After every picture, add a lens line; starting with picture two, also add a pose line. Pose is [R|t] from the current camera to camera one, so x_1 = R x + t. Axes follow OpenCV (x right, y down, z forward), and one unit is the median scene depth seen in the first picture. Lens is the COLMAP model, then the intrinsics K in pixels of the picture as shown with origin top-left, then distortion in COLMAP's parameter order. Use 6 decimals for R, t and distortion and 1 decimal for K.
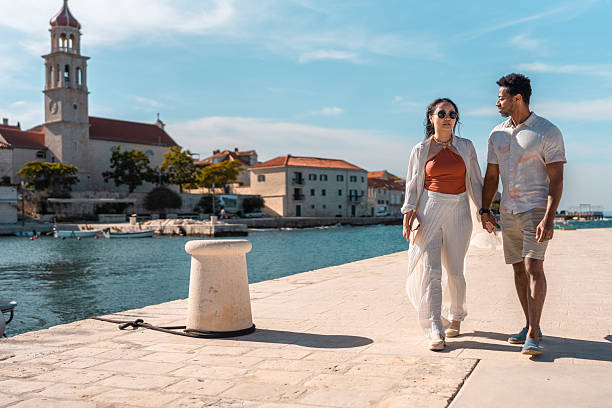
lens RADIAL K [[693.9, 0, 346.7], [0, 693.9, 205.9], [0, 0, 1]] dist [0.044589, 0.006482]
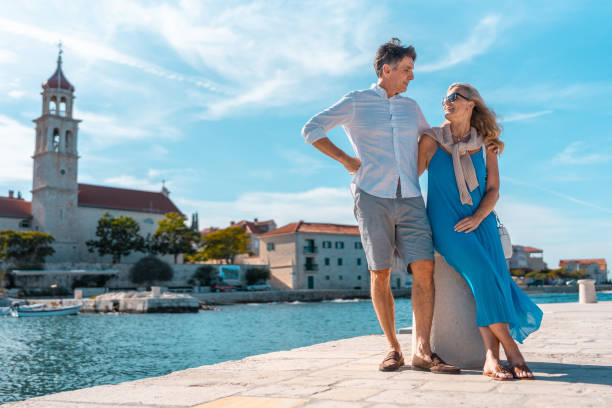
lens RADIAL K [[601.8, 0, 303.9], [0, 601.8, 210.8], [0, 0, 1]] dist [0.003901, 0.009570]
pose [[0.988398, -0.031095, -0.148670, 0.044188], [0.013068, 0.992600, -0.120727, 0.009999], [0.151323, 0.117384, 0.981490, 0.263814]]
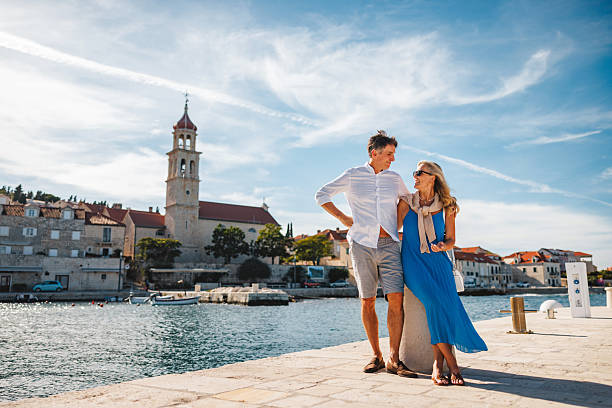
lens RADIAL K [[492.4, 0, 301.4], [0, 492.4, 197.8], [0, 0, 1]] dist [0.007083, 0.003096]
pose [[0.952451, -0.048339, -0.300832, 0.052037], [-0.002180, 0.986228, -0.165374, 0.007403], [0.304683, 0.158167, 0.939229, 0.257751]]
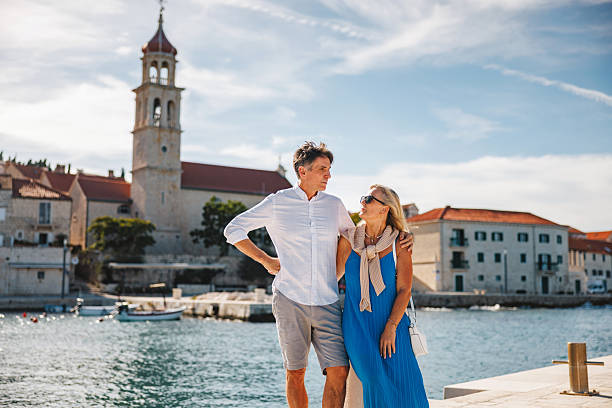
lens RADIAL K [[752.8, 0, 310.7], [0, 752.8, 195.6], [0, 0, 1]] dist [0.012425, 0.024009]
pose [[0.937093, -0.027747, -0.347975, 0.065655], [-0.010175, 0.994241, -0.106681, 0.001696], [0.348931, 0.103511, 0.931414, 0.254868]]
